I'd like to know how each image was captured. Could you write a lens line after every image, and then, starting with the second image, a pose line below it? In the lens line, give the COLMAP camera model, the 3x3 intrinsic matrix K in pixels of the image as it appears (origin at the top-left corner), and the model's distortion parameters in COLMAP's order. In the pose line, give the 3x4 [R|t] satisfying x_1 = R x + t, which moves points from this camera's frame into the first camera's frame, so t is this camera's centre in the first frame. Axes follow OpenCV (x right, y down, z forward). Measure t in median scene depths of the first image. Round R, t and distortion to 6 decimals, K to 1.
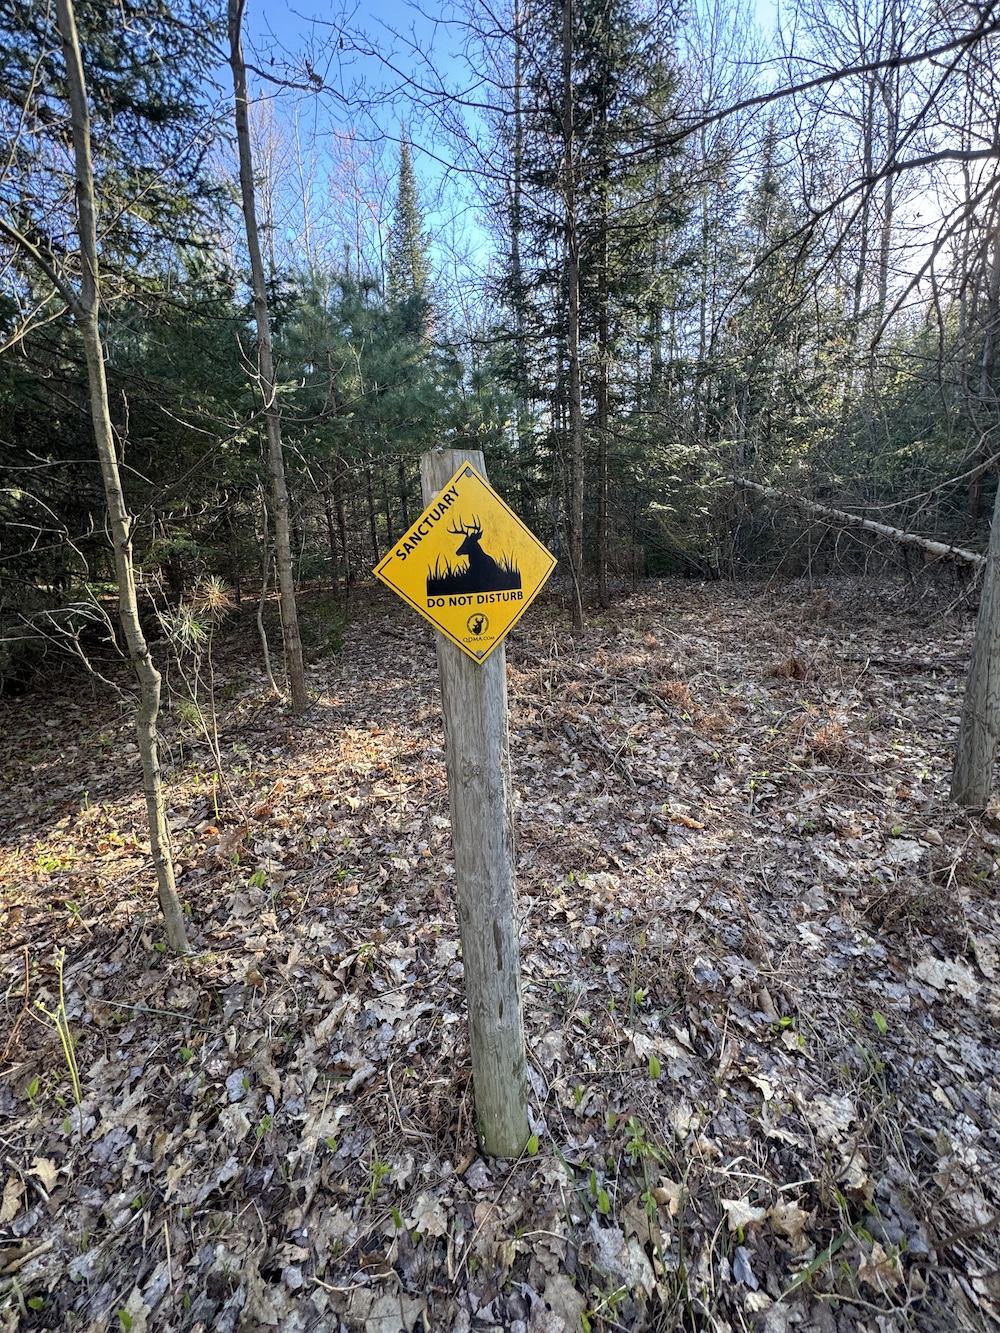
lens RADIAL K [[538.4, 0, 499.1], [0, 538.4, 664.6], [0, 0, 1]] dist [0.001509, 0.000217]
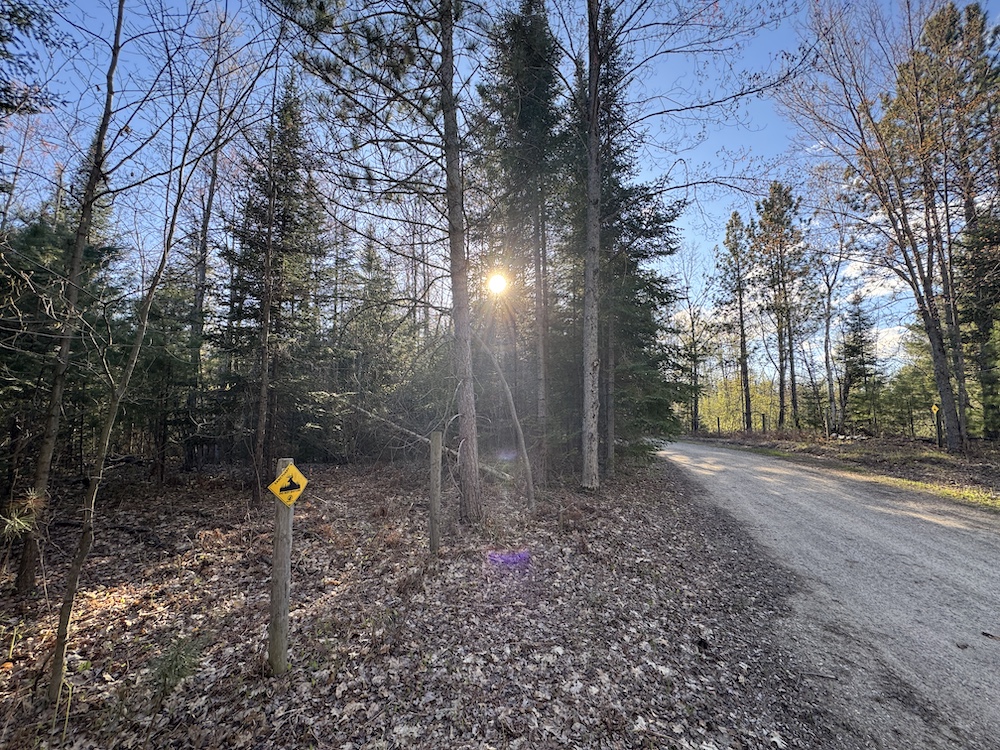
lens RADIAL K [[403.9, 0, 498.8], [0, 403.9, 375.7], [0, 0, 1]] dist [0.001509, 0.000217]
pose [[0.742013, 0.109652, 0.661357, -0.300568], [0.128810, 0.944830, -0.301170, 0.055373], [-0.657894, 0.308662, 0.686952, -0.757718]]
